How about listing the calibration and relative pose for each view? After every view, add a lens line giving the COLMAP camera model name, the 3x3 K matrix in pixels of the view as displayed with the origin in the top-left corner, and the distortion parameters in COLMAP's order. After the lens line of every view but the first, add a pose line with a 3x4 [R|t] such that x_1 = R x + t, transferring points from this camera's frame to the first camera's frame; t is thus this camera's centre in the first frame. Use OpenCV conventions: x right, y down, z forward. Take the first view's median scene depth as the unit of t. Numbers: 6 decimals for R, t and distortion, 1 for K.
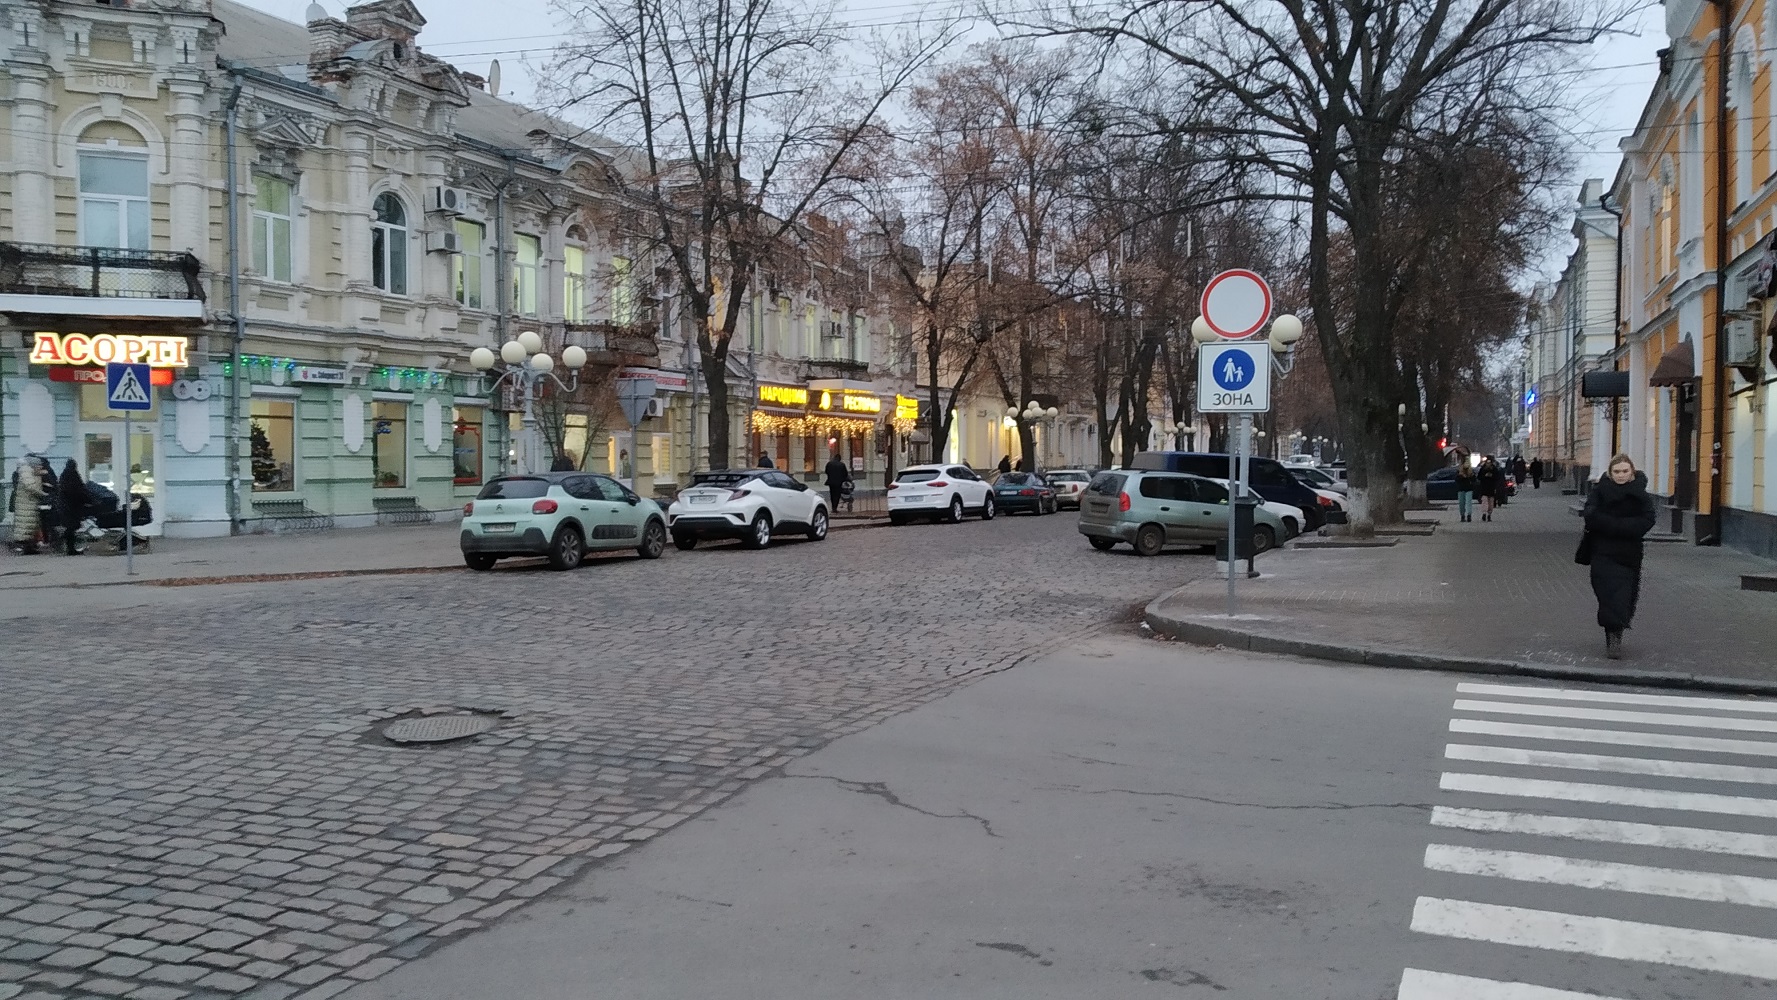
lens RADIAL K [[1401.8, 0, 887.6], [0, 1401.8, 503.3], [0, 0, 1]] dist [-0.036407, 0.003251]
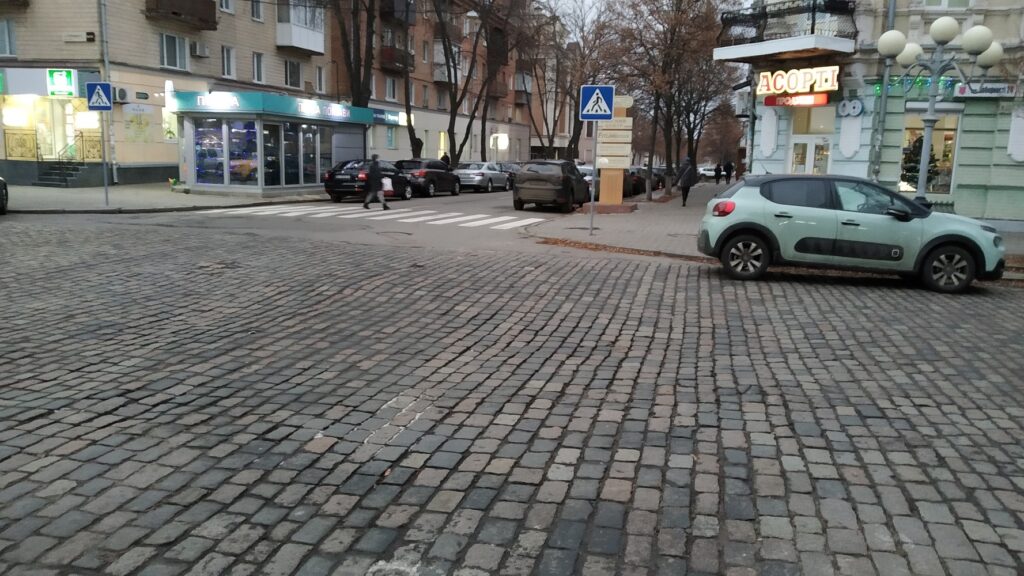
lens RADIAL K [[807.8, 0, 510.4], [0, 807.8, 289.6], [0, 0, 1]] dist [-0.036407, 0.003251]
pose [[0.140538, 0.162761, -0.976605, 0.203372], [-0.055176, 0.986150, 0.156411, -0.015671], [0.988537, 0.031904, 0.147572, 0.603638]]
